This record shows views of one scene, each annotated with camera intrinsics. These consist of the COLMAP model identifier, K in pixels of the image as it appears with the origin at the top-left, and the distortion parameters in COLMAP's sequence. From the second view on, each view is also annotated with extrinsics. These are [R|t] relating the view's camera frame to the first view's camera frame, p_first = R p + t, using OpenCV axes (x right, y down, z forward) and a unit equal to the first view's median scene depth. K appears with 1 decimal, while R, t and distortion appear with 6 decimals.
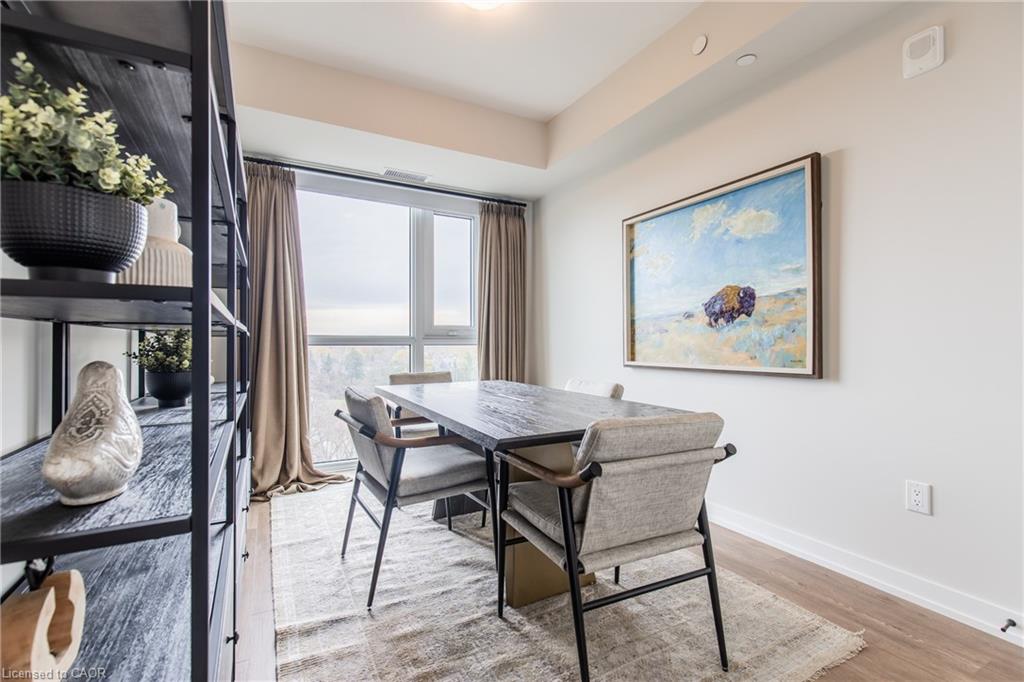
lens RADIAL K [[459.9, 0, 526.6], [0, 459.9, 343.1], [0, 0, 1]] dist [0.010099, -0.002368]
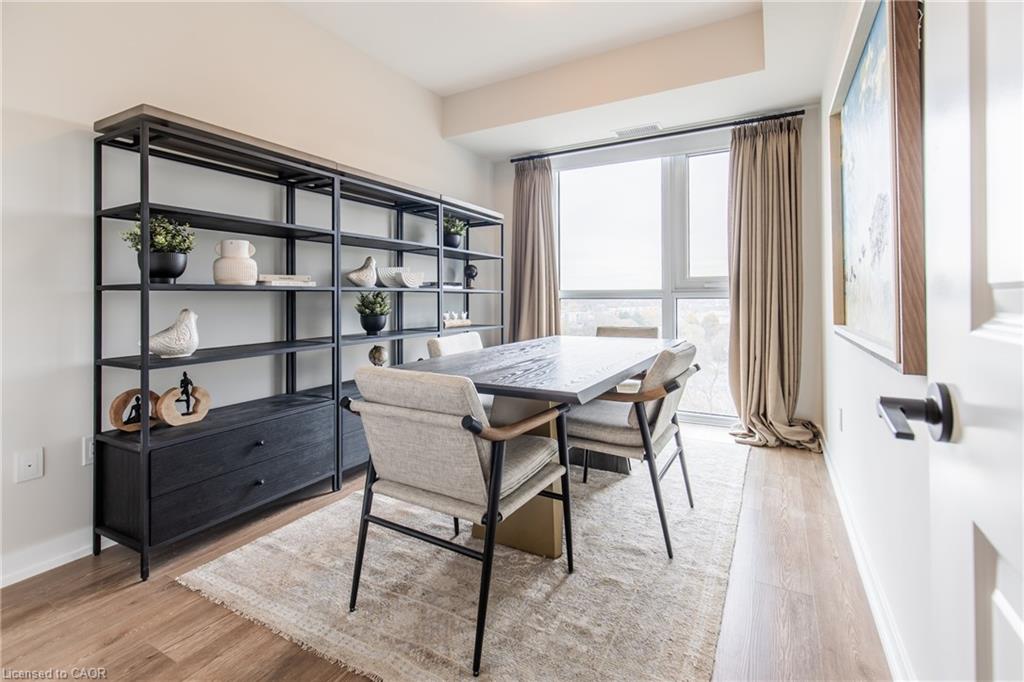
lens RADIAL K [[459.9, 0, 495.5], [0, 459.9, 292.6], [0, 0, 1]] dist [0.010099, -0.002368]
pose [[0.530654, -0.009186, -0.847539, 0.386875], [0.006485, 0.999956, -0.006777, -0.003641], [0.847564, -0.001900, 0.530690, 0.183267]]
